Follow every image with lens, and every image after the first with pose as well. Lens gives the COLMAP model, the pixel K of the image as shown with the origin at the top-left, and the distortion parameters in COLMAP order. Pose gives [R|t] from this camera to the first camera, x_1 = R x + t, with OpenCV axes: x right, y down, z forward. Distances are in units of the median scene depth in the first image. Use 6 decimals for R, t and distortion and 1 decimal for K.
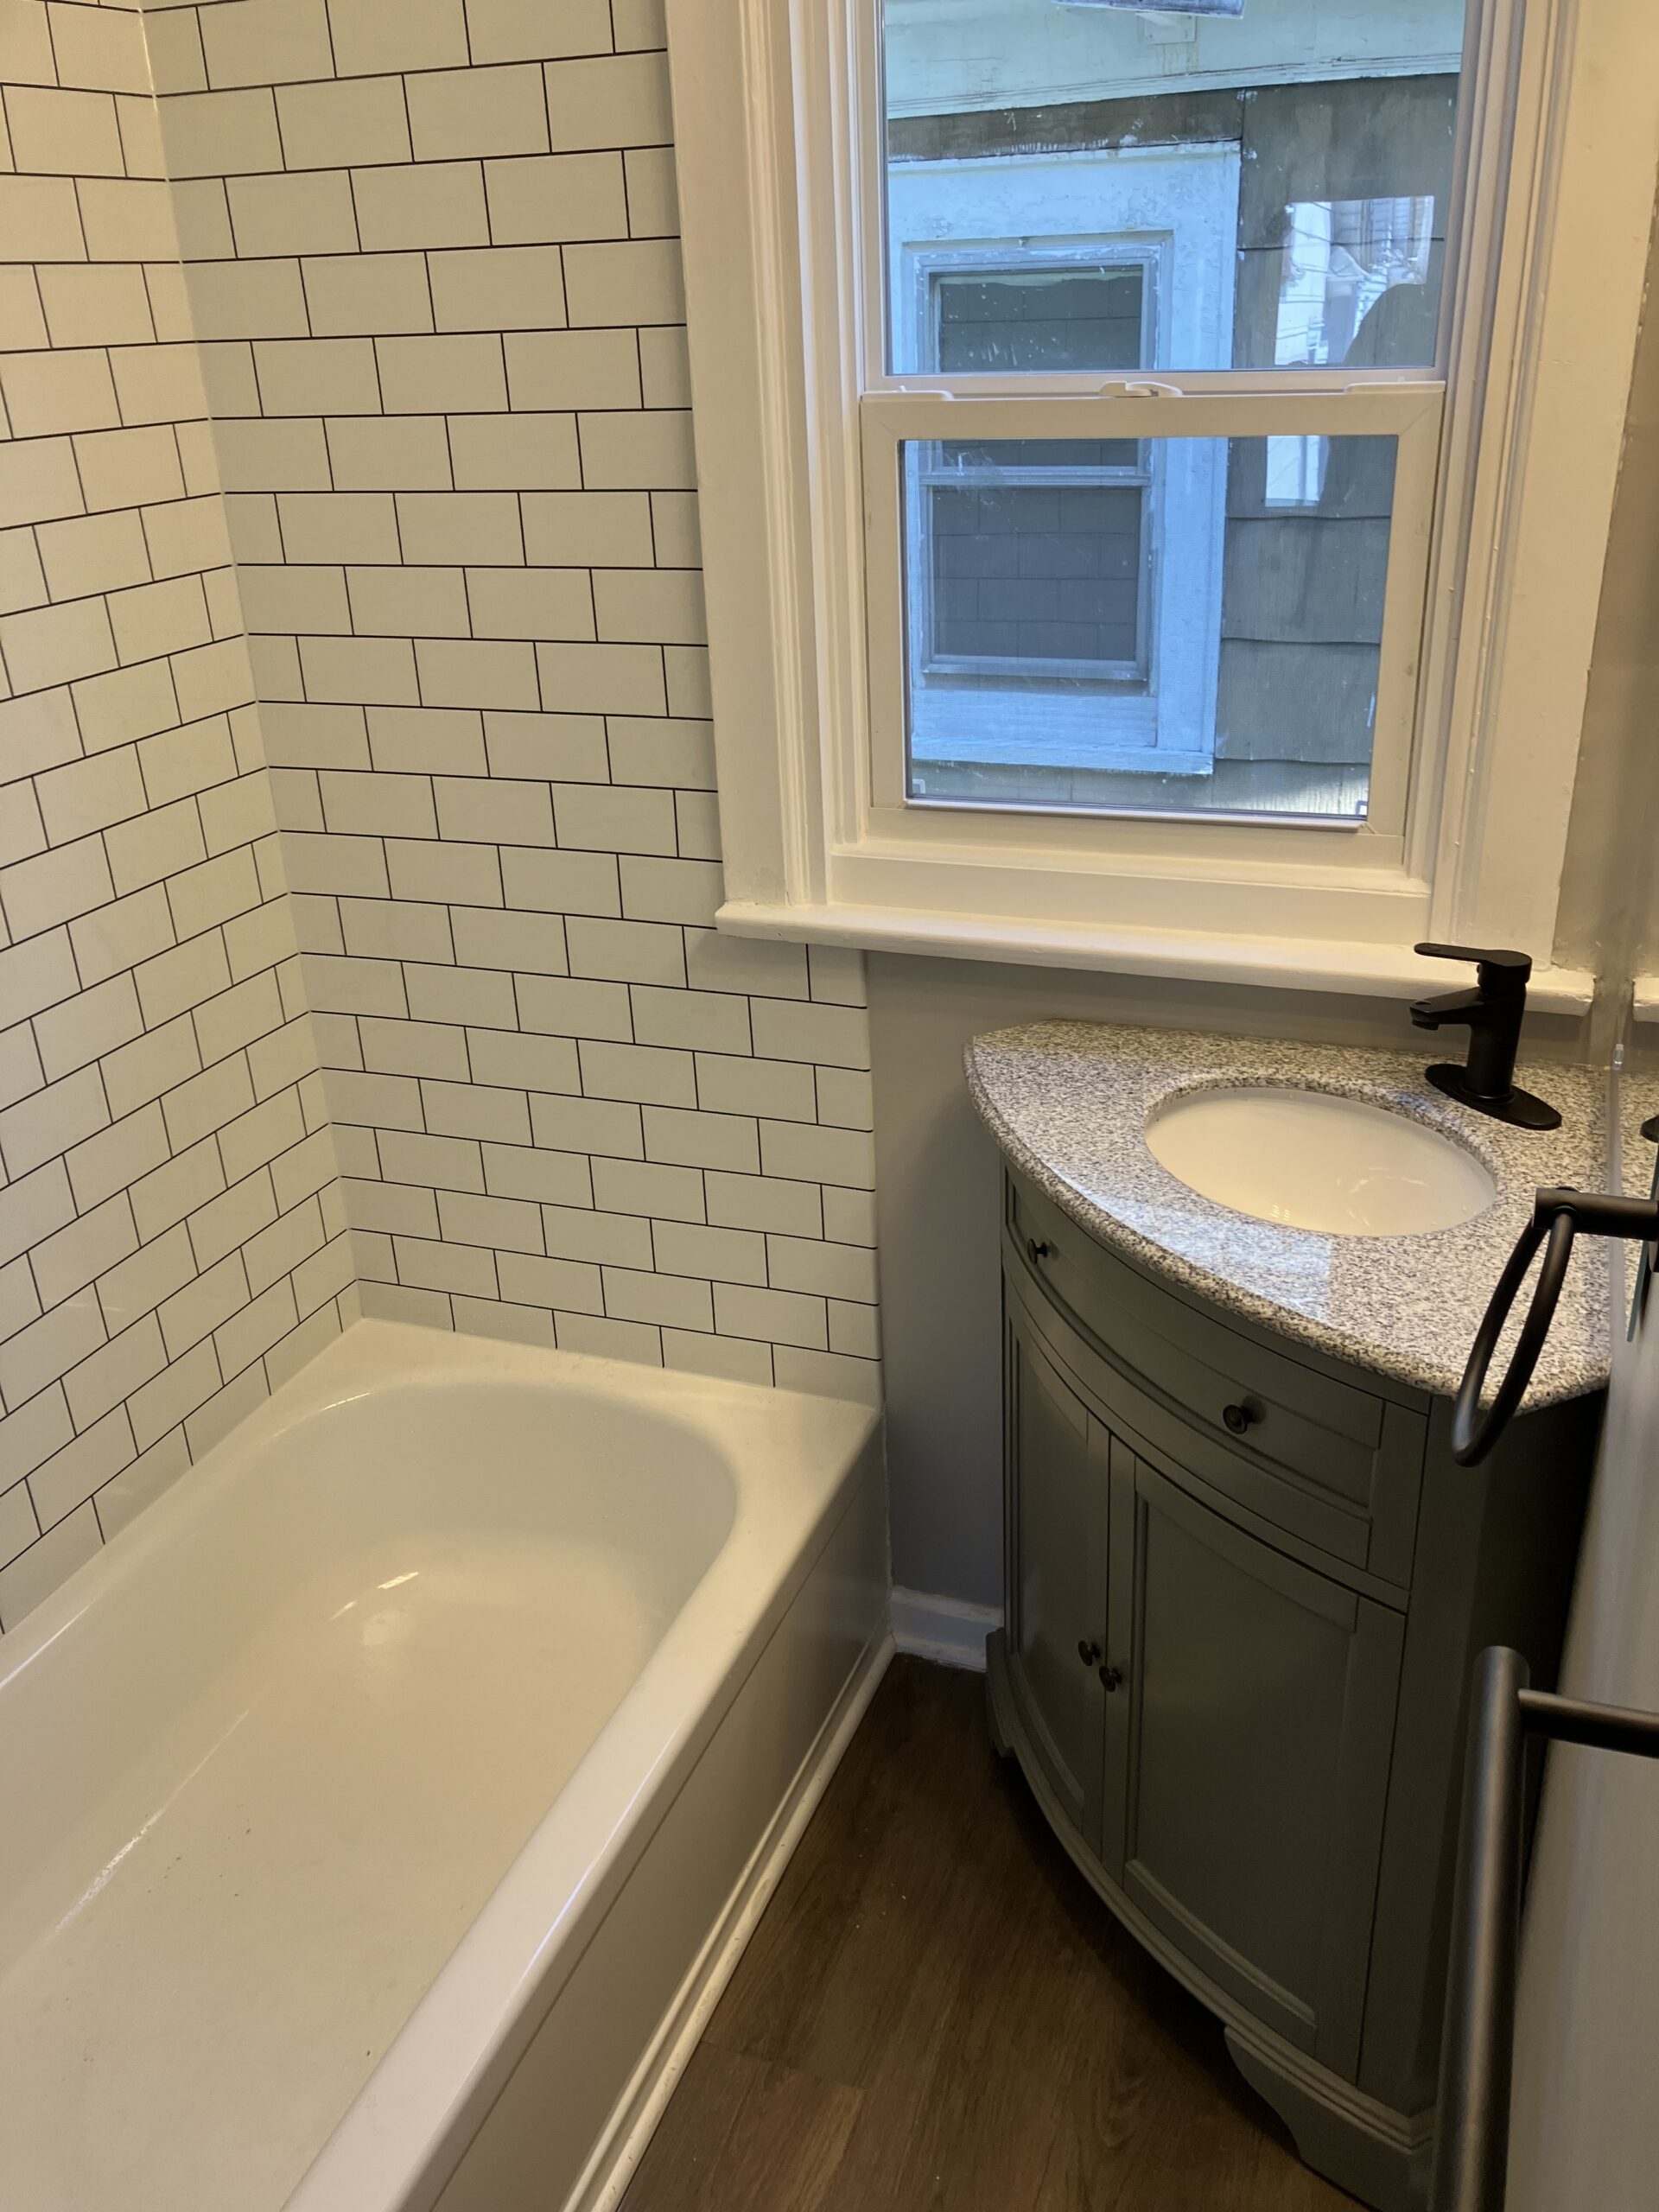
lens RADIAL K [[1801.7, 0, 826.7], [0, 1801.7, 1108.0], [0, 0, 1]] dist [0.009323, -0.019080]
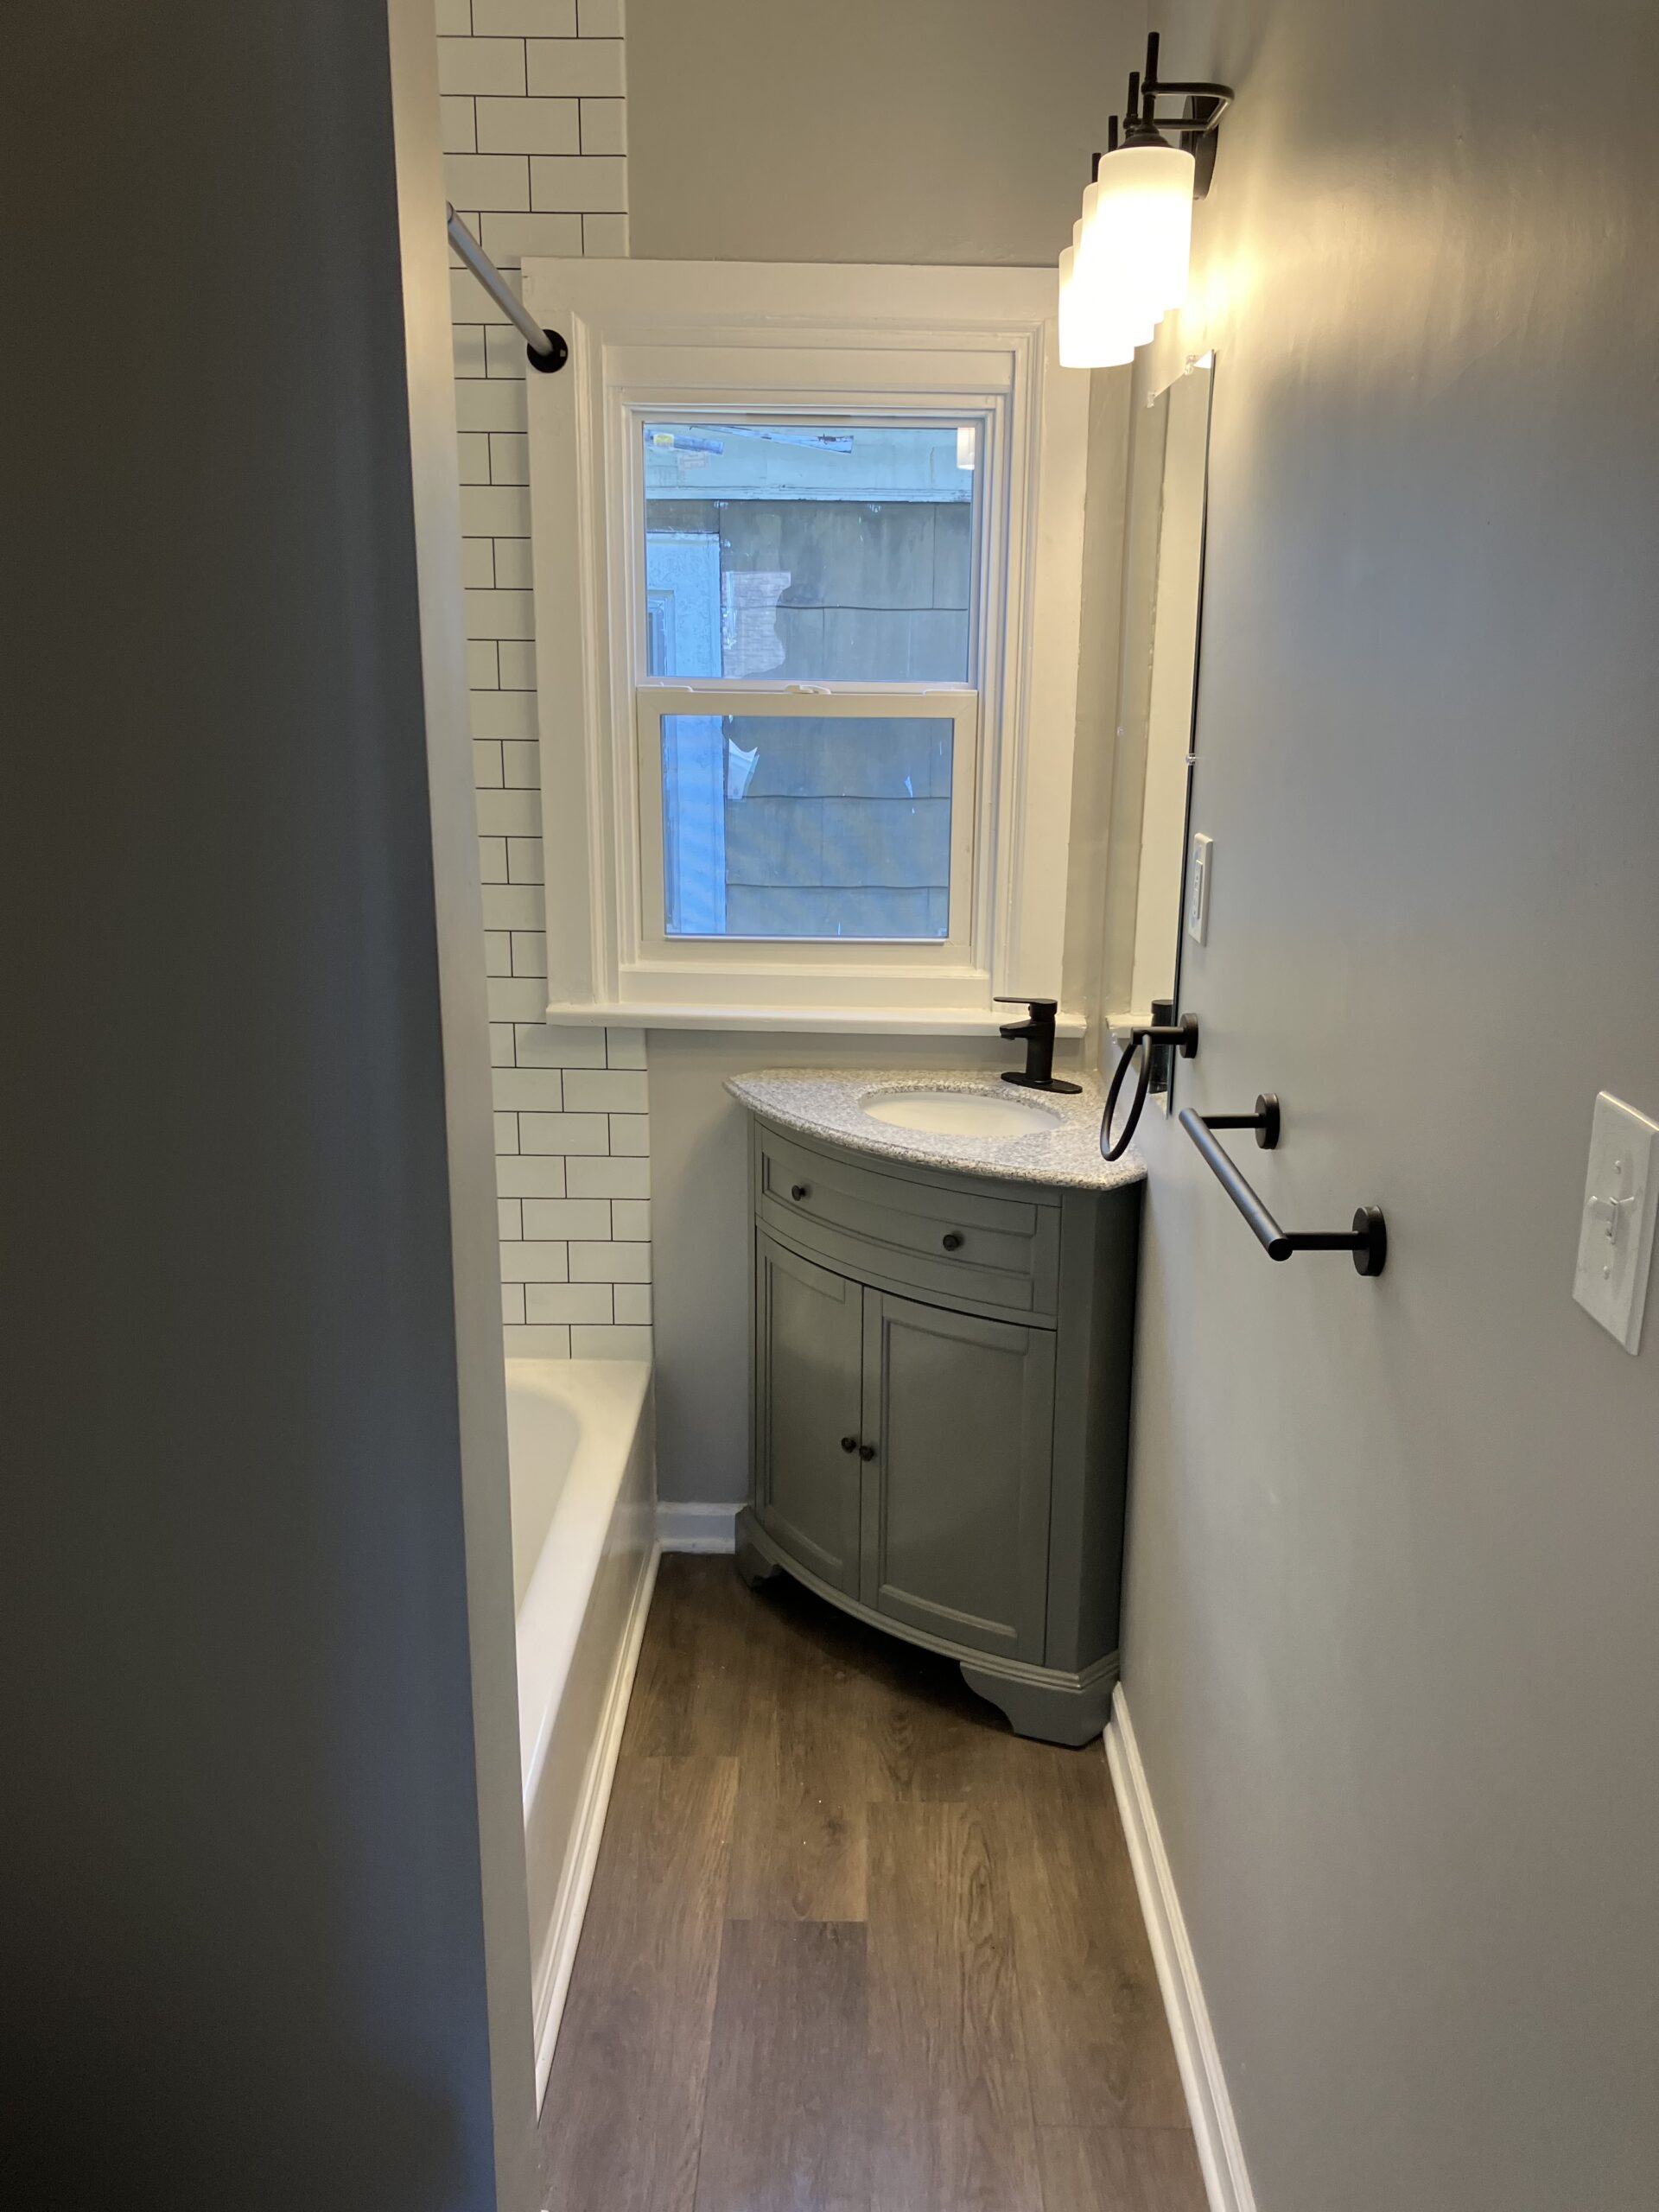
lens RADIAL K [[1801.7, 0, 835.3], [0, 1801.7, 1103.8], [0, 0, 1]] dist [0.009323, -0.019080]
pose [[0.936358, -0.039857, 0.348776, -0.373548], [0.098186, 0.983615, -0.151197, 0.225542], [-0.337035, 0.175820, 0.924930, -0.470971]]
